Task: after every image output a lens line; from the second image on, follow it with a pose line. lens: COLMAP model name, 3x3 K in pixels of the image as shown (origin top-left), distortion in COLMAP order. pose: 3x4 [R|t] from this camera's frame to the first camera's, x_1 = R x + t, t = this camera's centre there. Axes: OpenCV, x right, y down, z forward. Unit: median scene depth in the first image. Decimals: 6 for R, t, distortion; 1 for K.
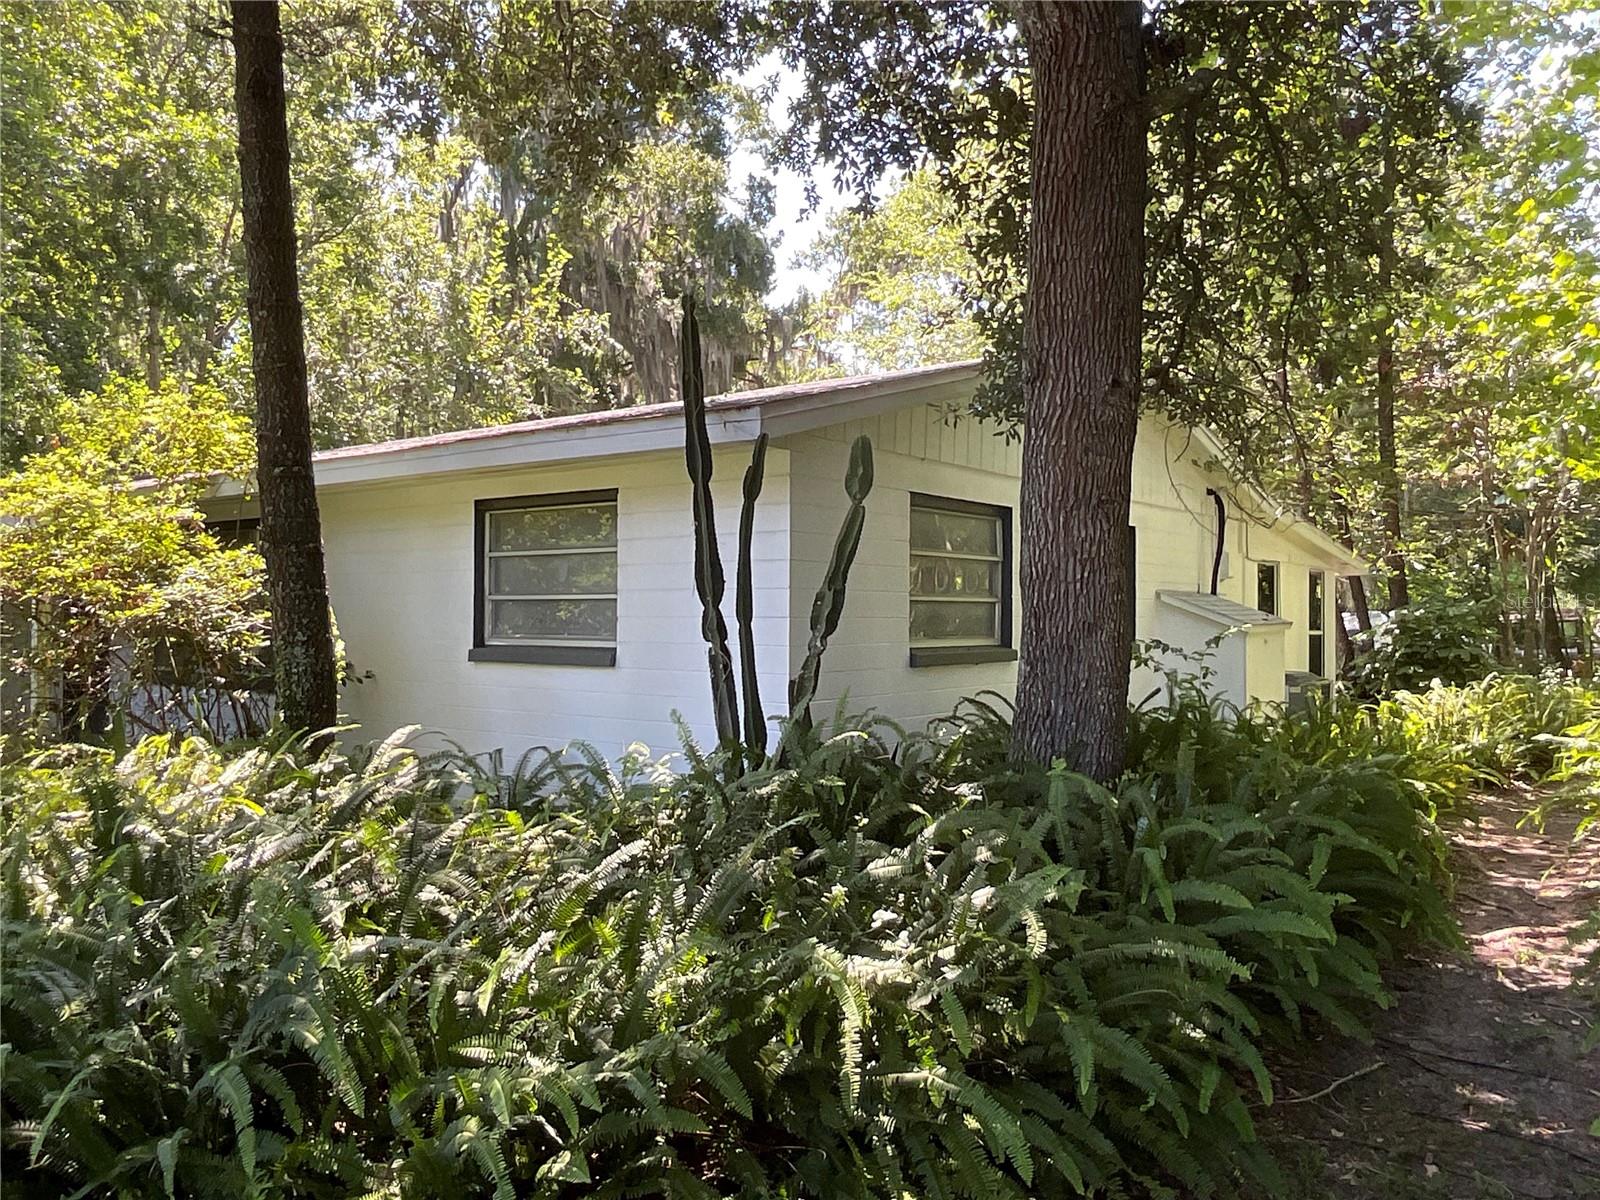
lens RADIAL K [[1206.1, 0, 798.6], [0, 1206.1, 601.9], [0, 0, 1]] dist [0.001165, 0.000560]
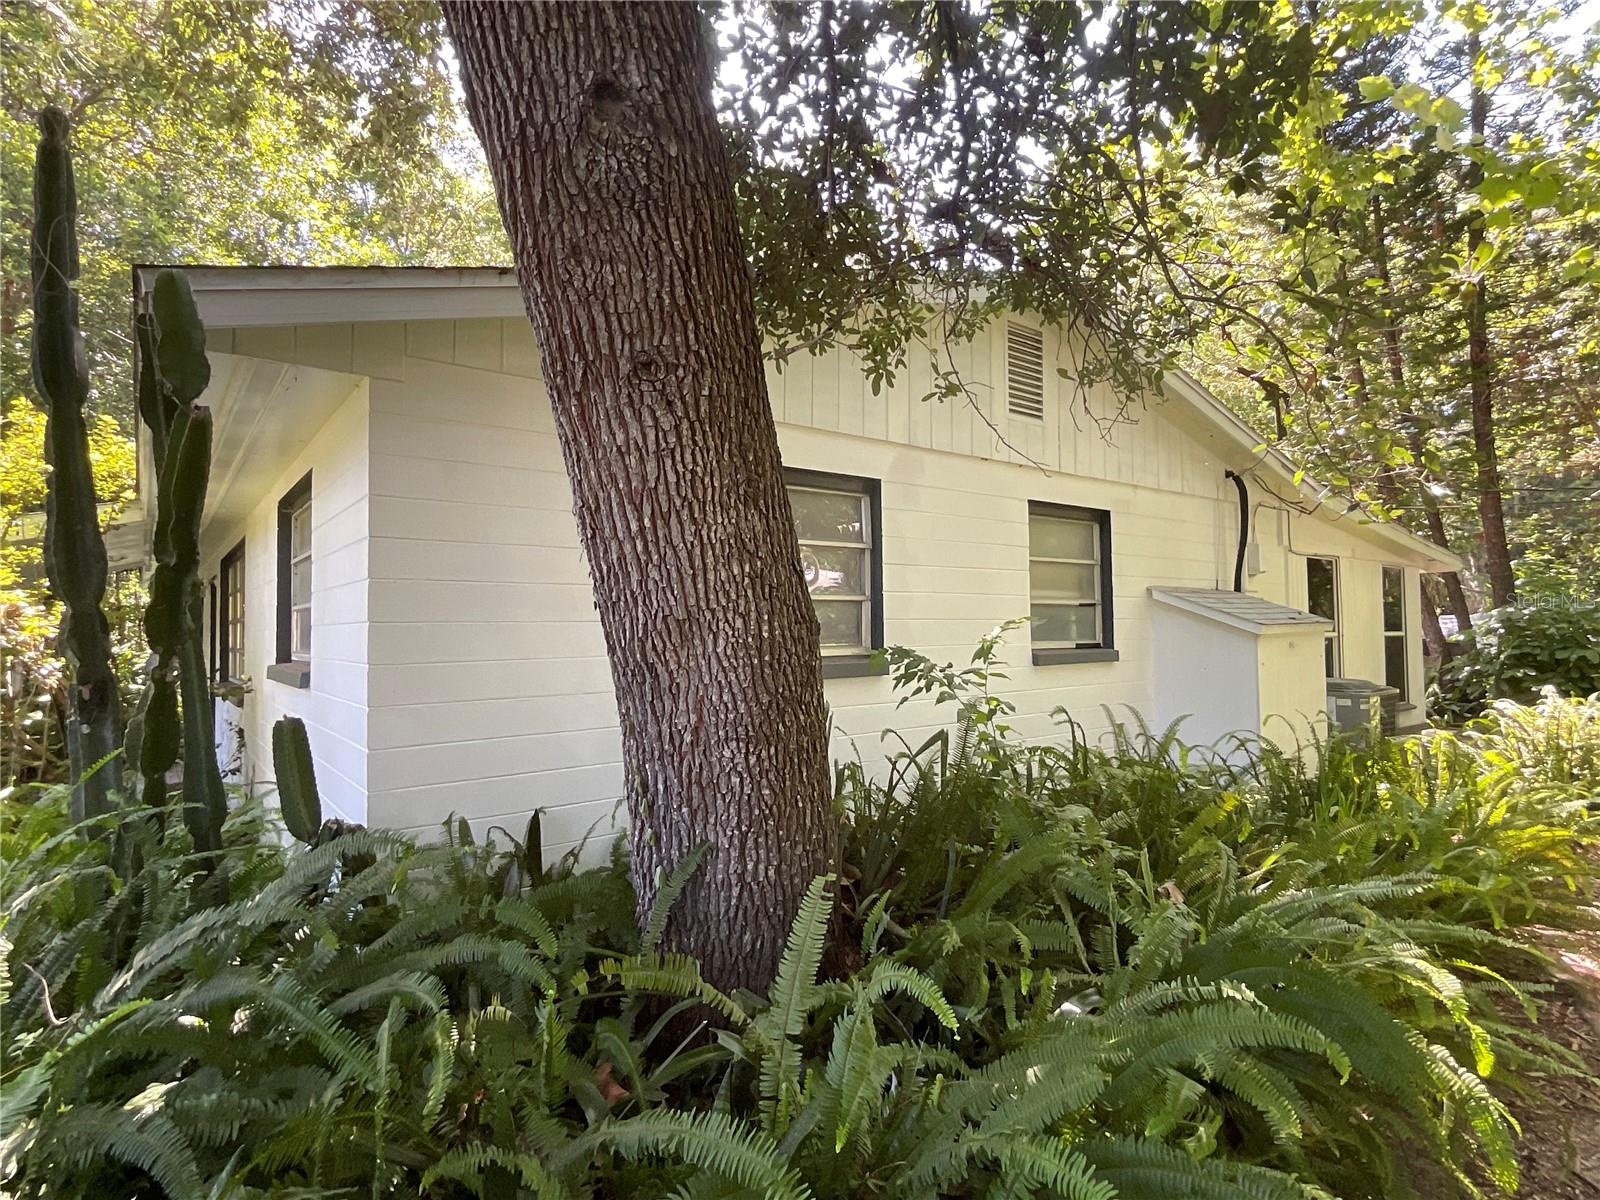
lens RADIAL K [[848.3, 0, 802.3], [0, 848.3, 599.4], [0, 0, 1]] dist [0.005383, 0.000761]
pose [[0.969961, -0.024326, -0.242043, 0.140178], [0.018739, 0.999503, -0.025358, 0.006863], [0.242539, 0.020061, 0.969934, 0.245448]]
